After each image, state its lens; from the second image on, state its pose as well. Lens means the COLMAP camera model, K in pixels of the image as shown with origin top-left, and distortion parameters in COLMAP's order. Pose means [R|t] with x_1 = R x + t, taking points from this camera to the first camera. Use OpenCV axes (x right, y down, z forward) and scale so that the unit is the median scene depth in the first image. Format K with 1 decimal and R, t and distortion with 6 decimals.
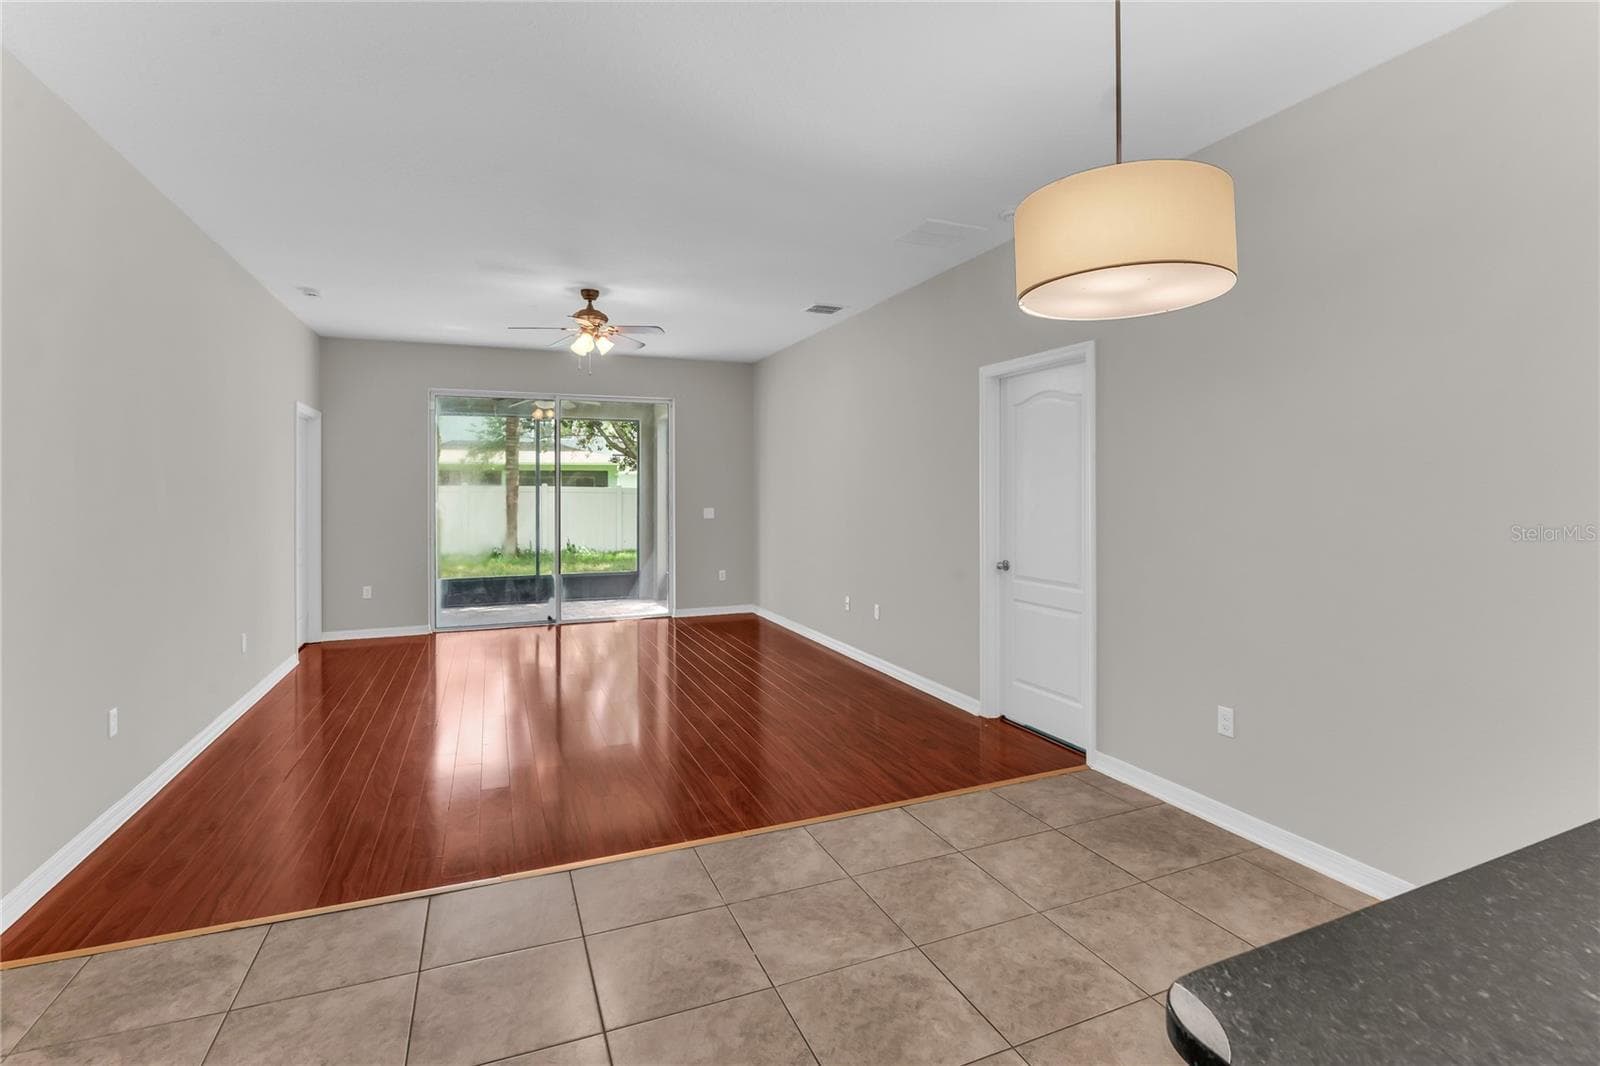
lens RADIAL K [[756.2, 0, 819.0], [0, 756.2, 492.7], [0, 0, 1]] dist [-0.024622, 0.001705]
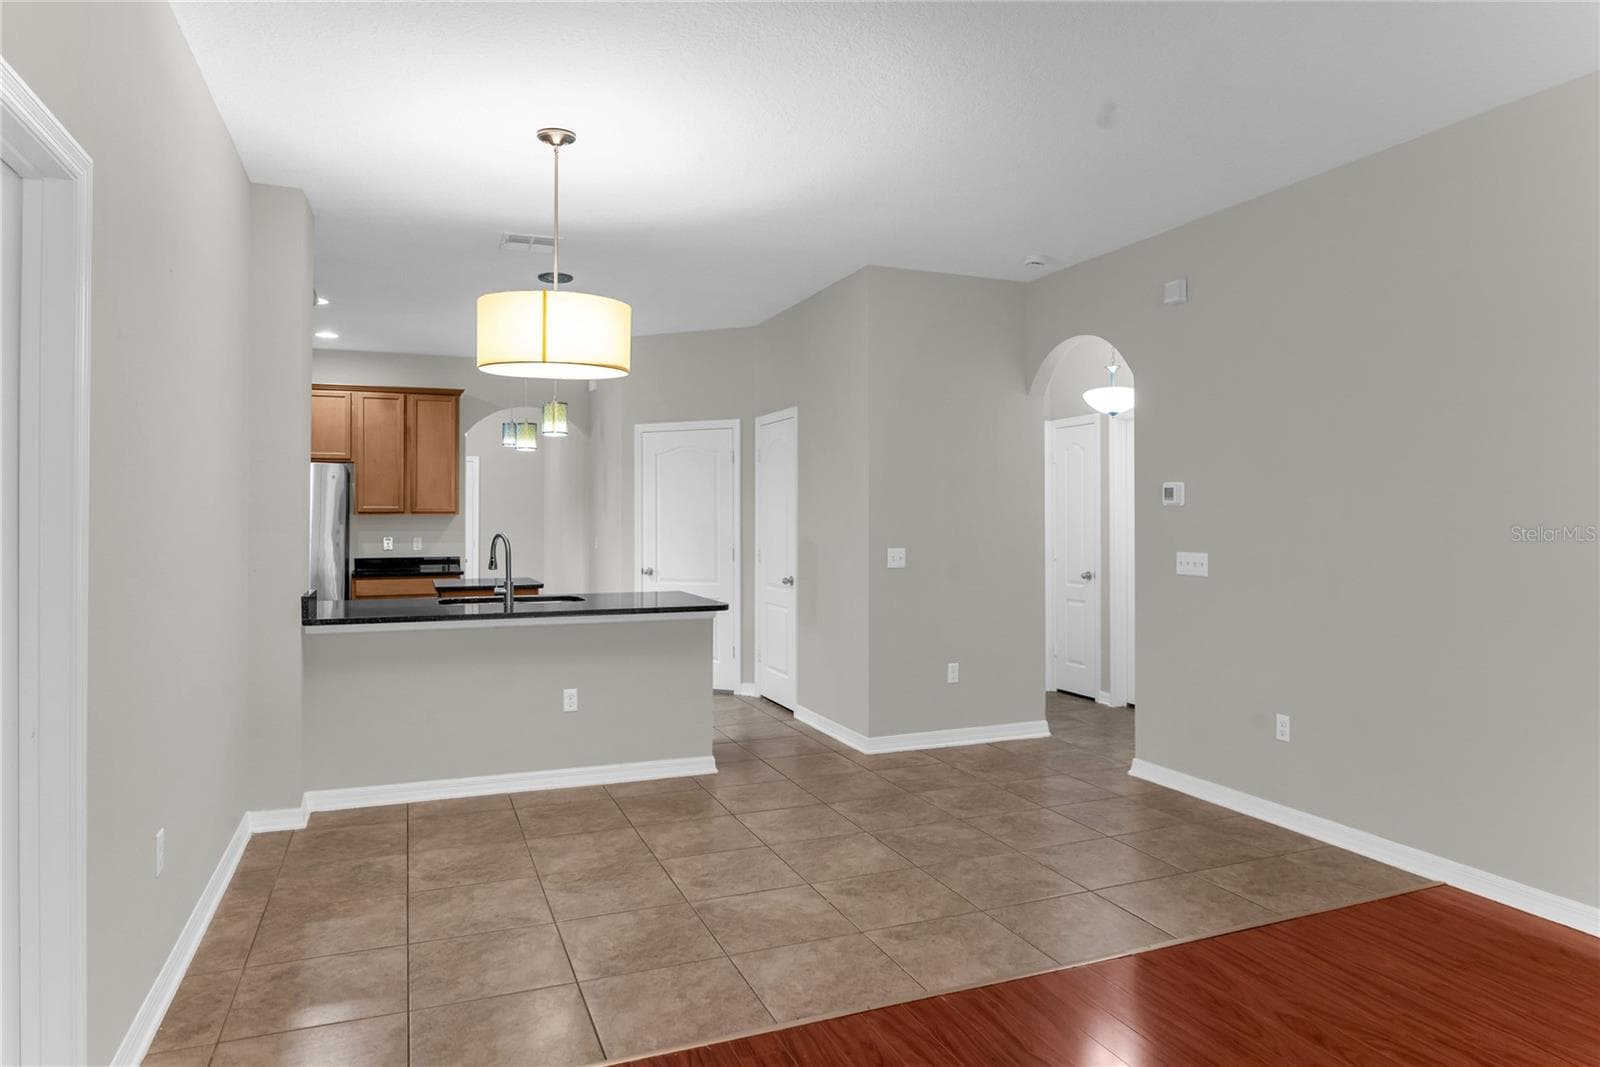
lens RADIAL K [[982.8, 0, 805.2], [0, 982.8, 507.7], [0, 0, 1]] dist [-0.012885, -0.000847]
pose [[-0.999675, 0.005782, 0.024837, -0.086558], [0.005616, 0.999962, -0.006733, 0.000814], [-0.024875, -0.006592, -0.999669, 2.355578]]
